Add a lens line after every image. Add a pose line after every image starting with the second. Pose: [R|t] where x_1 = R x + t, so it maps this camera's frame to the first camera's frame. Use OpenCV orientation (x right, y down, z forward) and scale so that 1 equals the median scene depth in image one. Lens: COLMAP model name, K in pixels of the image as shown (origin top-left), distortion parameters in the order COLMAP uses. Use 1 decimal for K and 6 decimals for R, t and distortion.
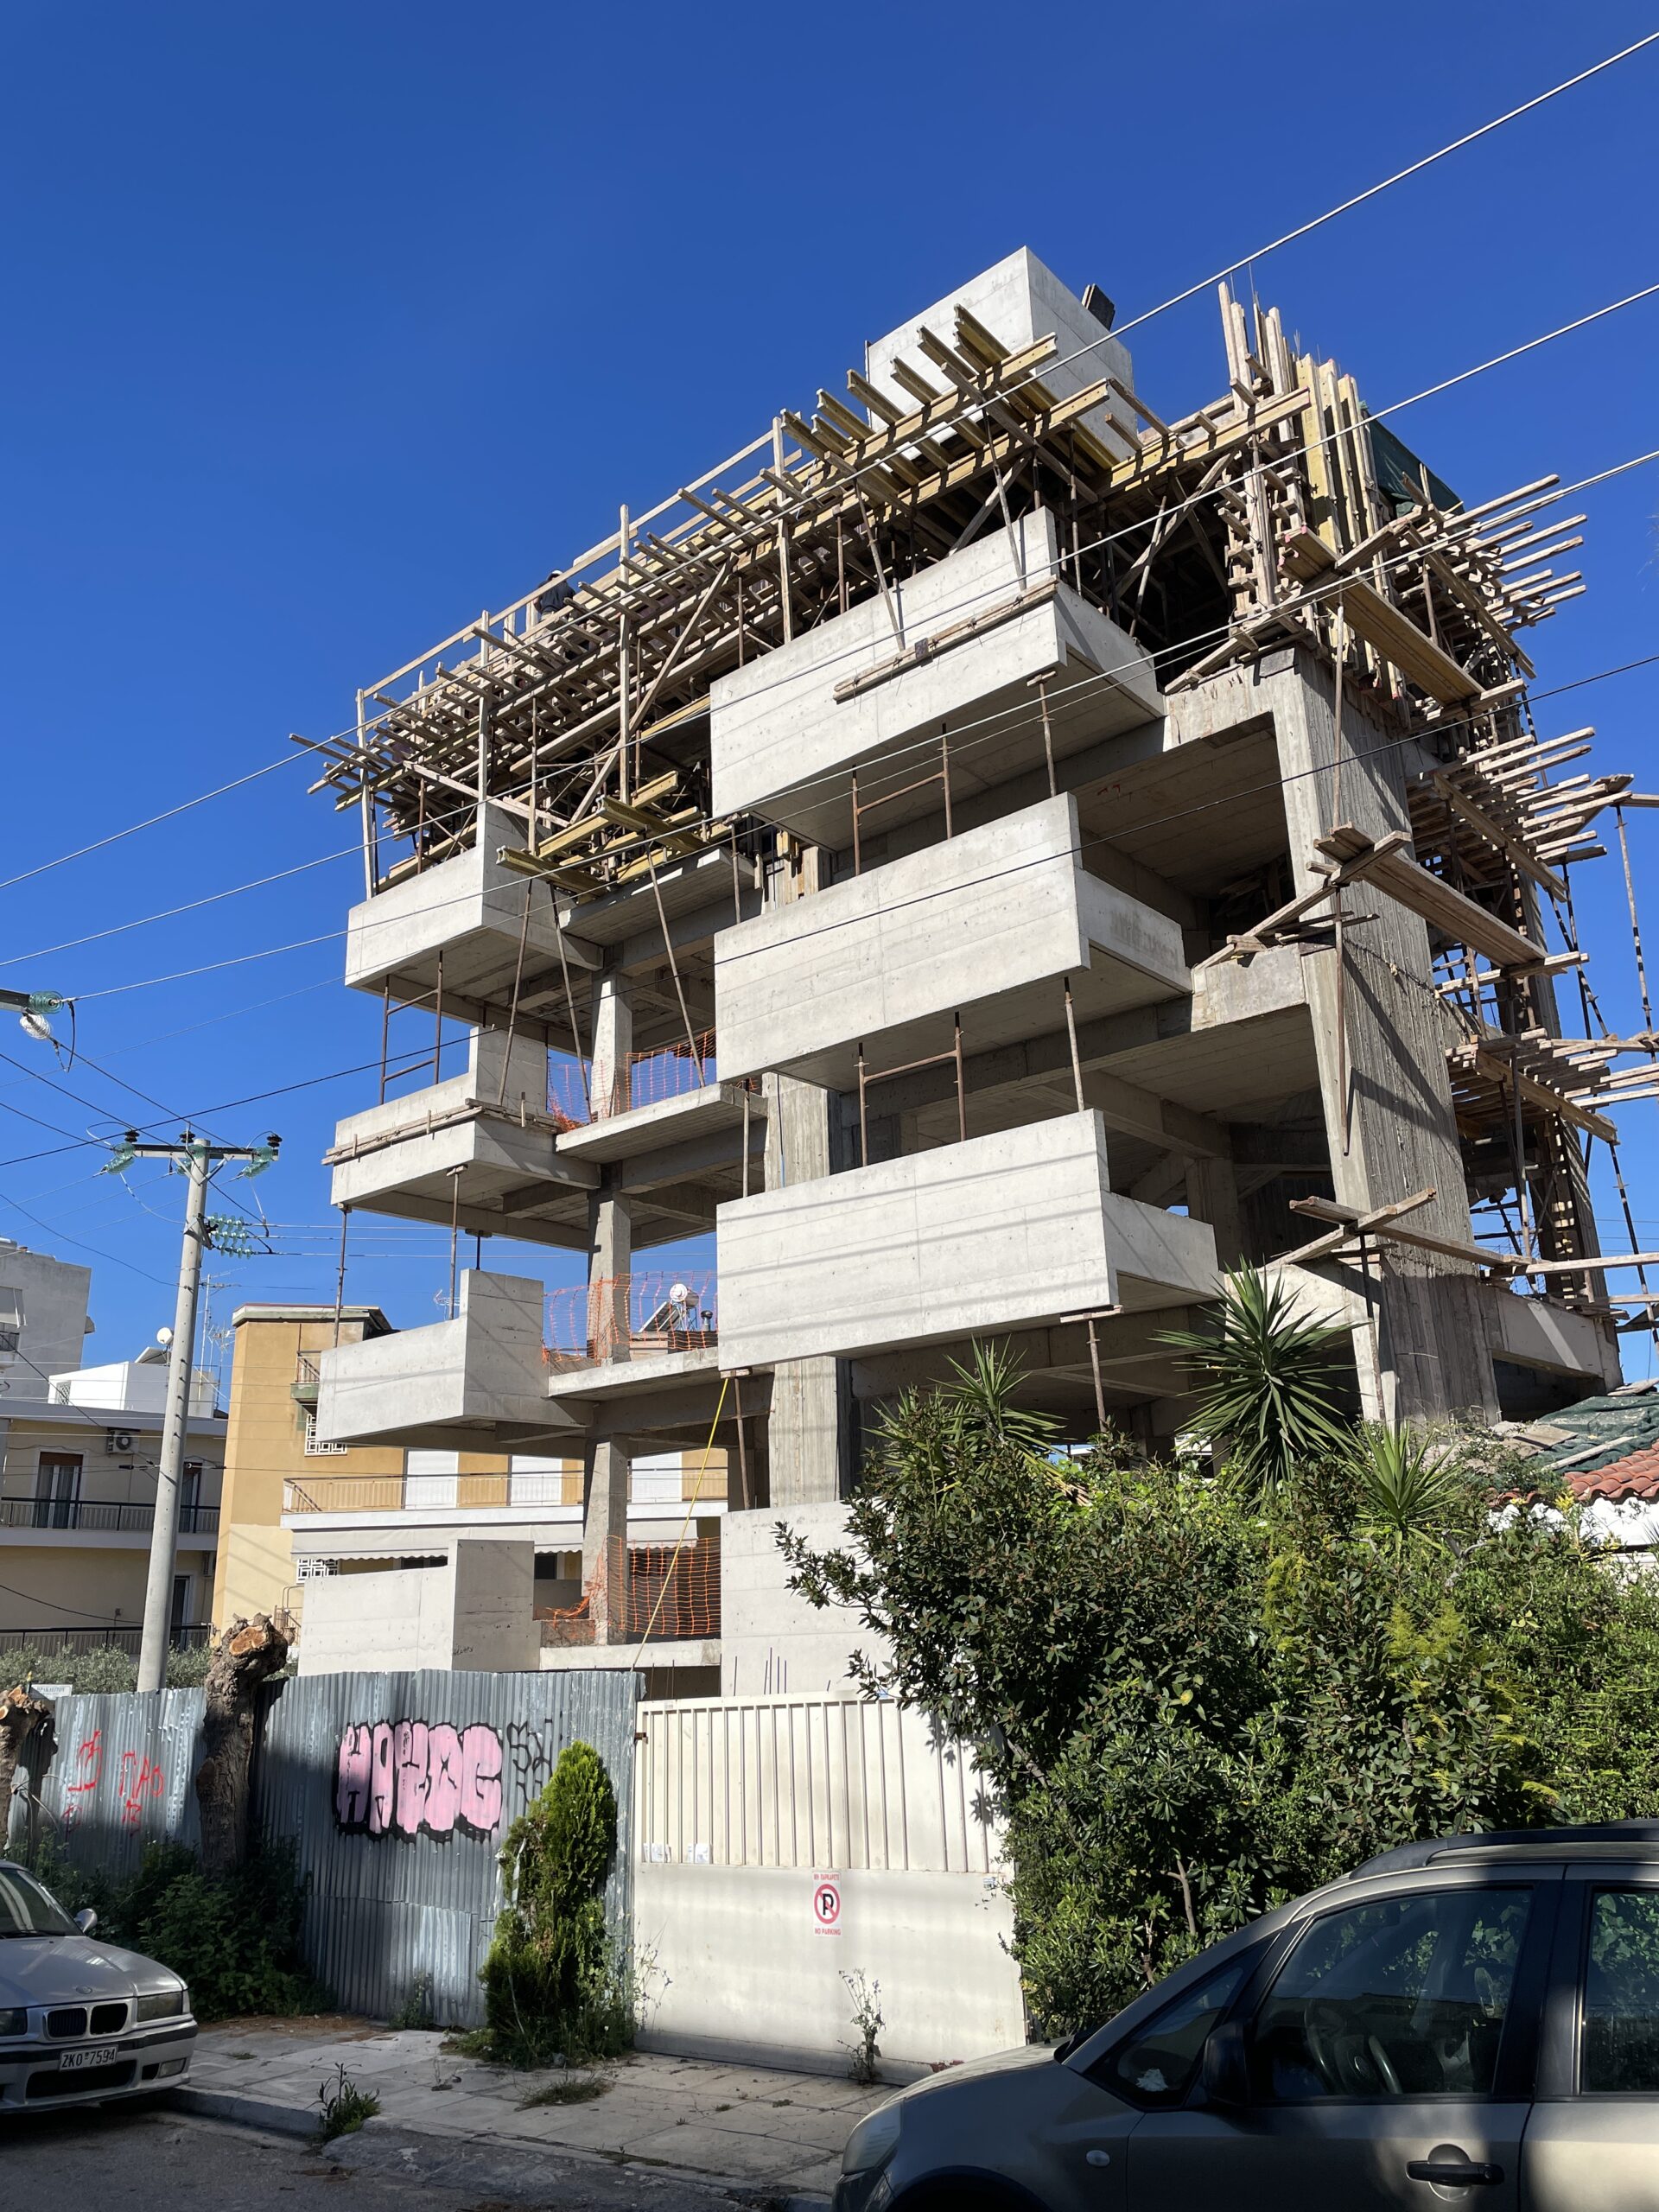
lens RADIAL K [[1742.7, 0, 809.5], [0, 1742.7, 1082.3], [0, 0, 1]] dist [0.043323, -0.060258]
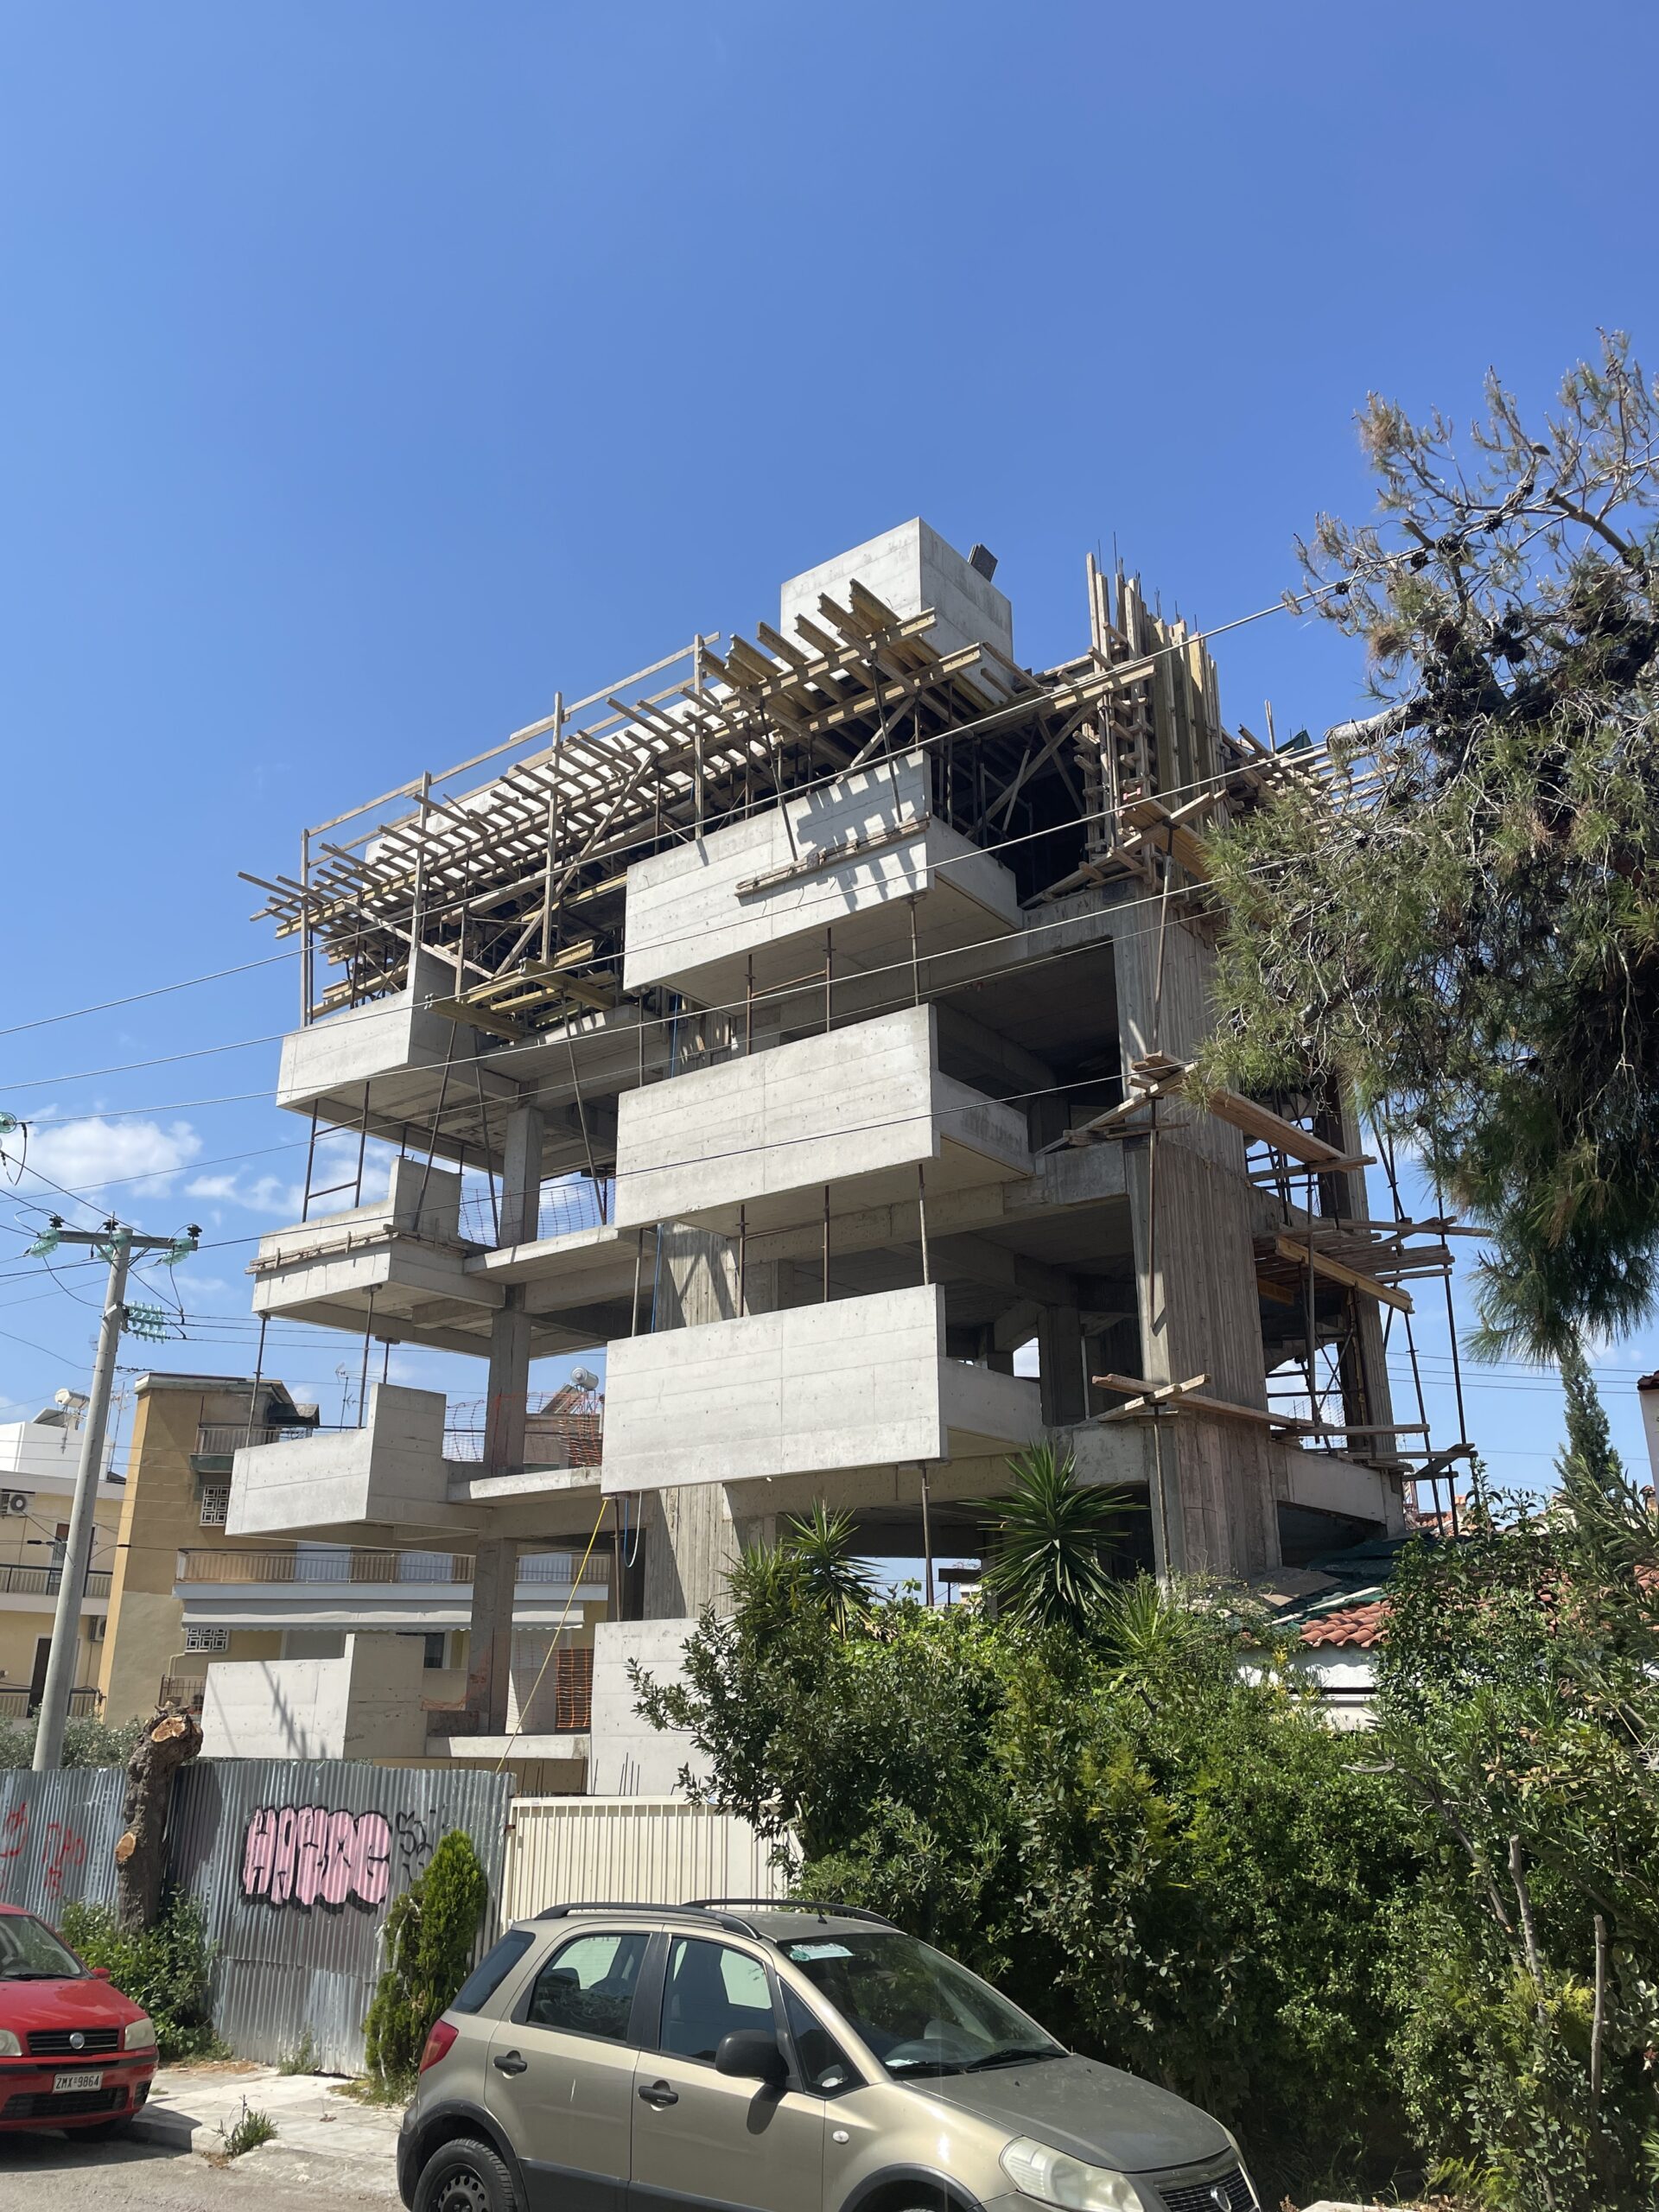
lens RADIAL K [[1742.7, 0, 812.6], [0, 1742.7, 1101.2], [0, 0, 1]] dist [0.043323, -0.060258]
pose [[0.997578, 0.049234, 0.049135, 0.016717], [-0.047732, 0.998370, -0.031288, -0.059138], [-0.050595, 0.028866, 0.998302, -0.137862]]
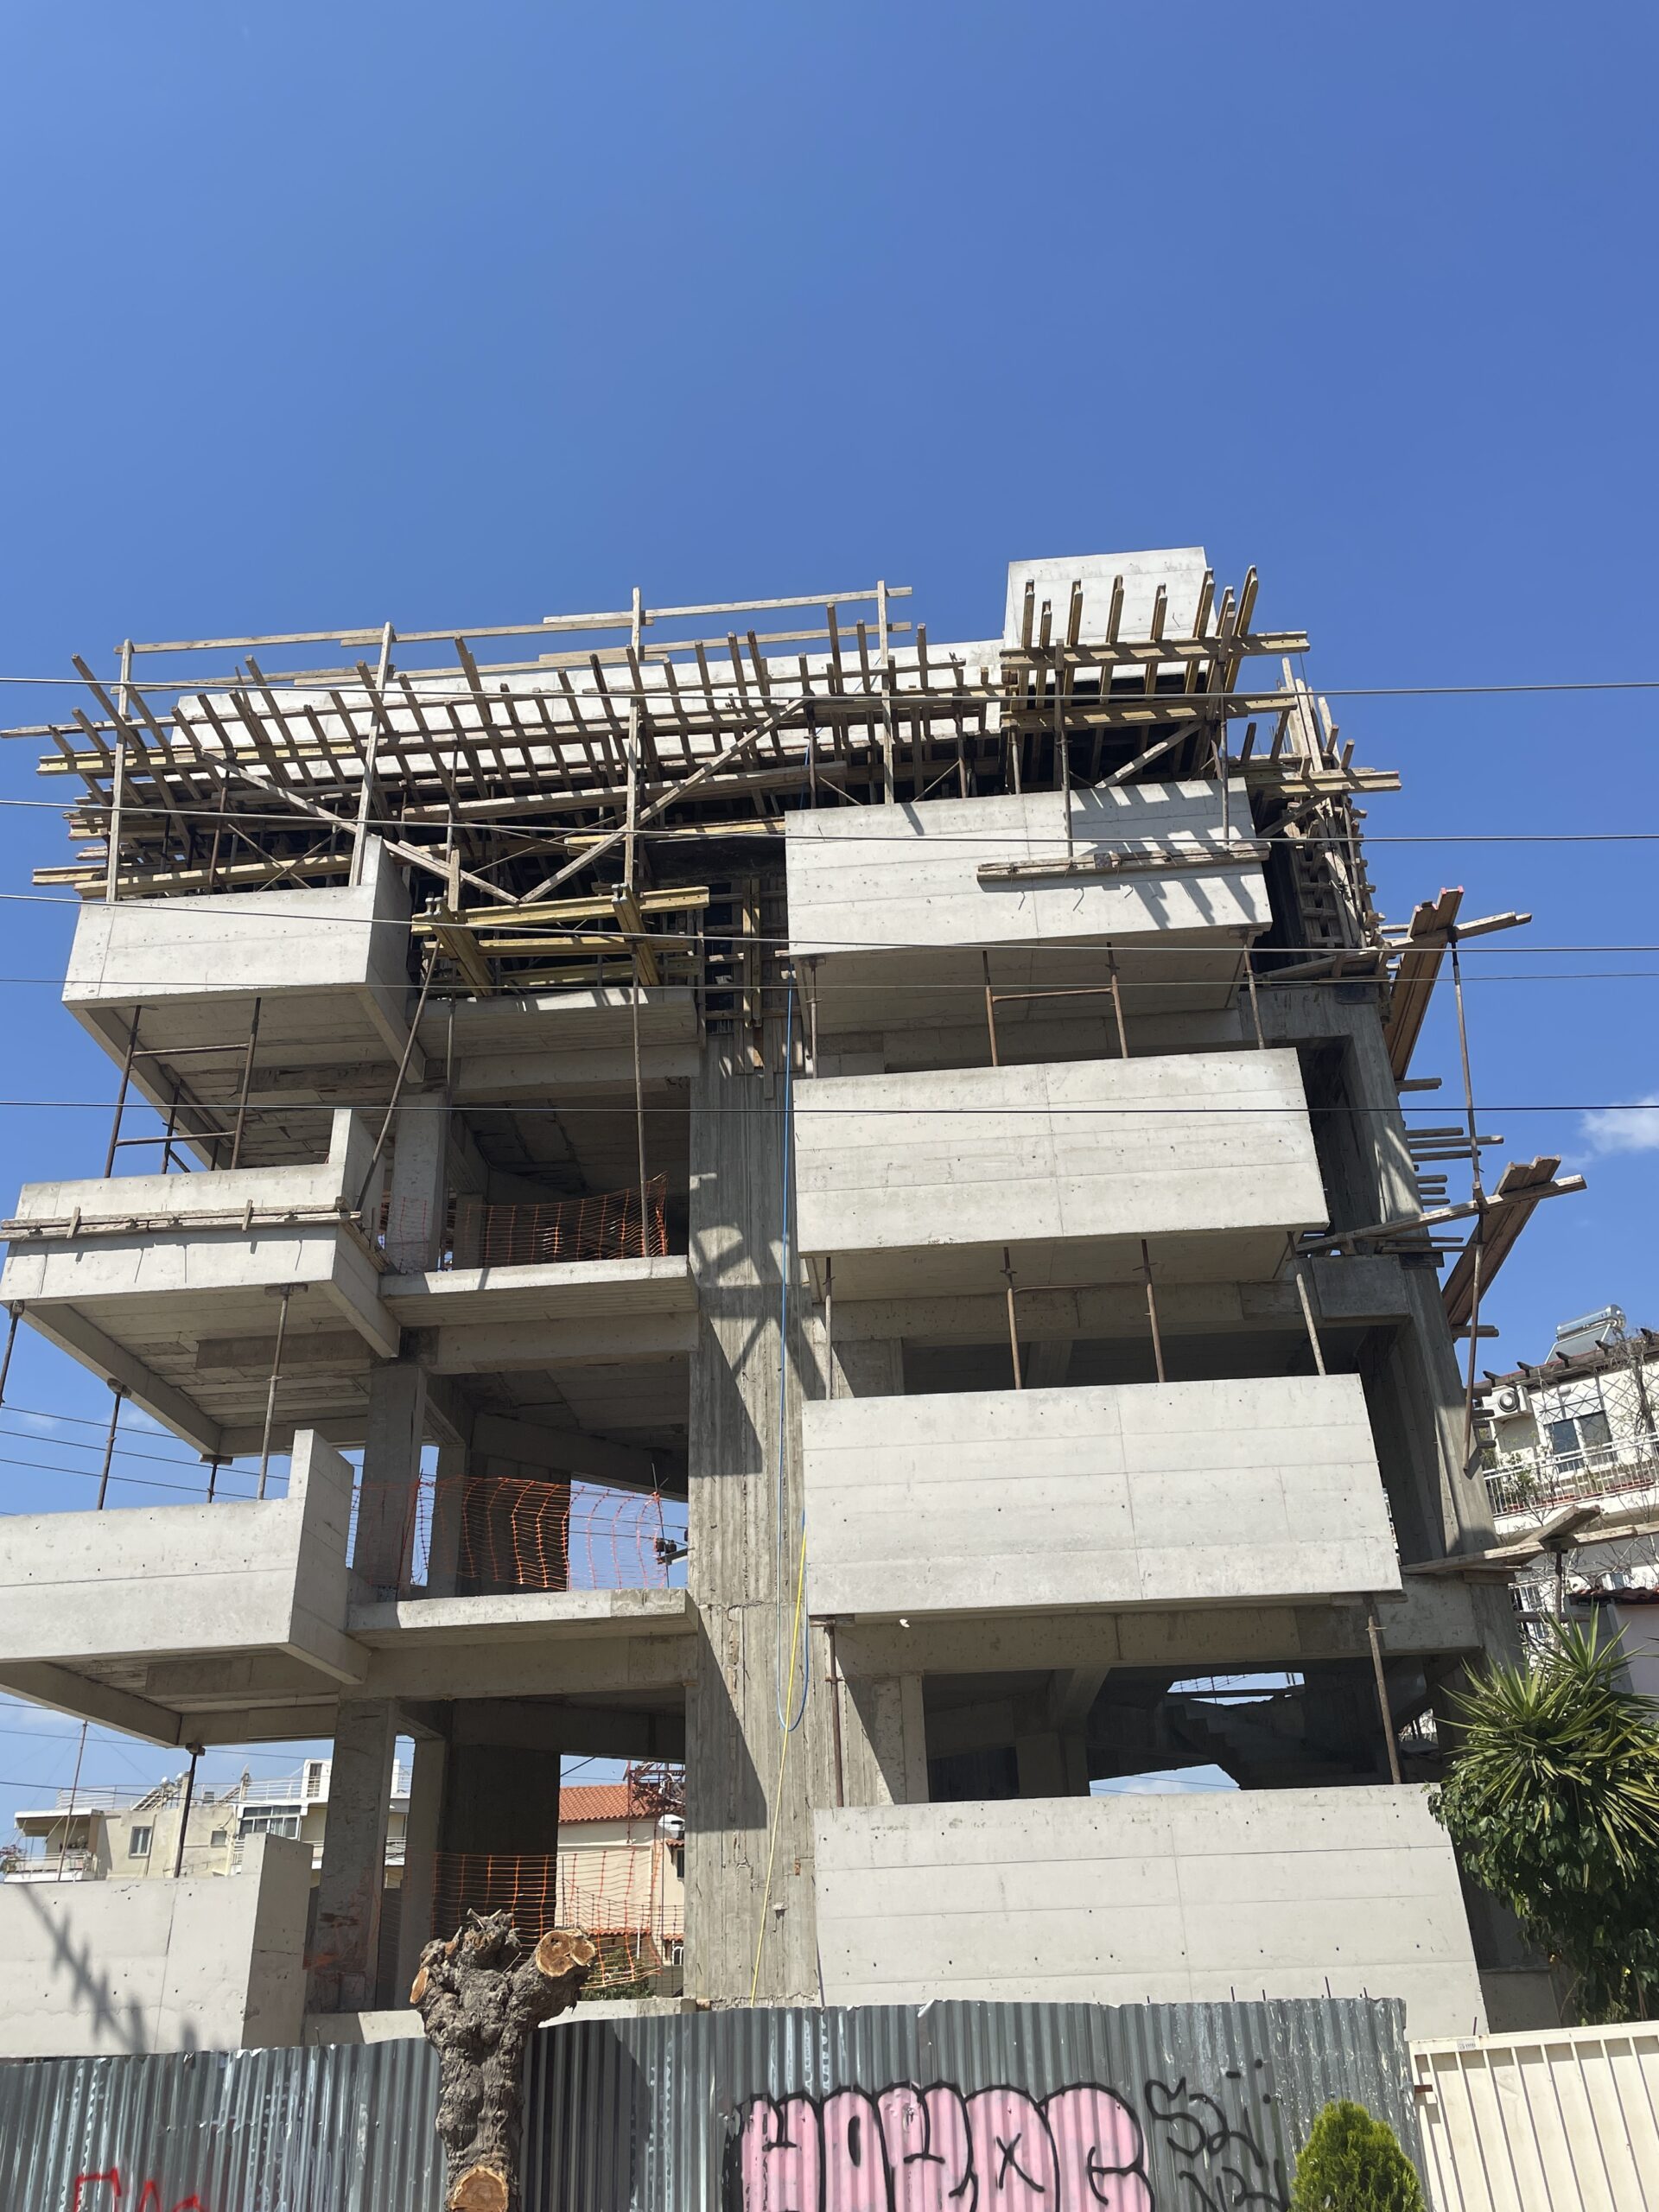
lens RADIAL K [[1742.7, 0, 831.6], [0, 1742.7, 1064.1], [0, 0, 1]] dist [0.043323, -0.060258]
pose [[0.792237, 0.299767, 0.531507, -0.560338], [-0.180321, 0.947126, -0.265398, 0.145553], [-0.582962, 0.114416, 0.804403, 0.355959]]
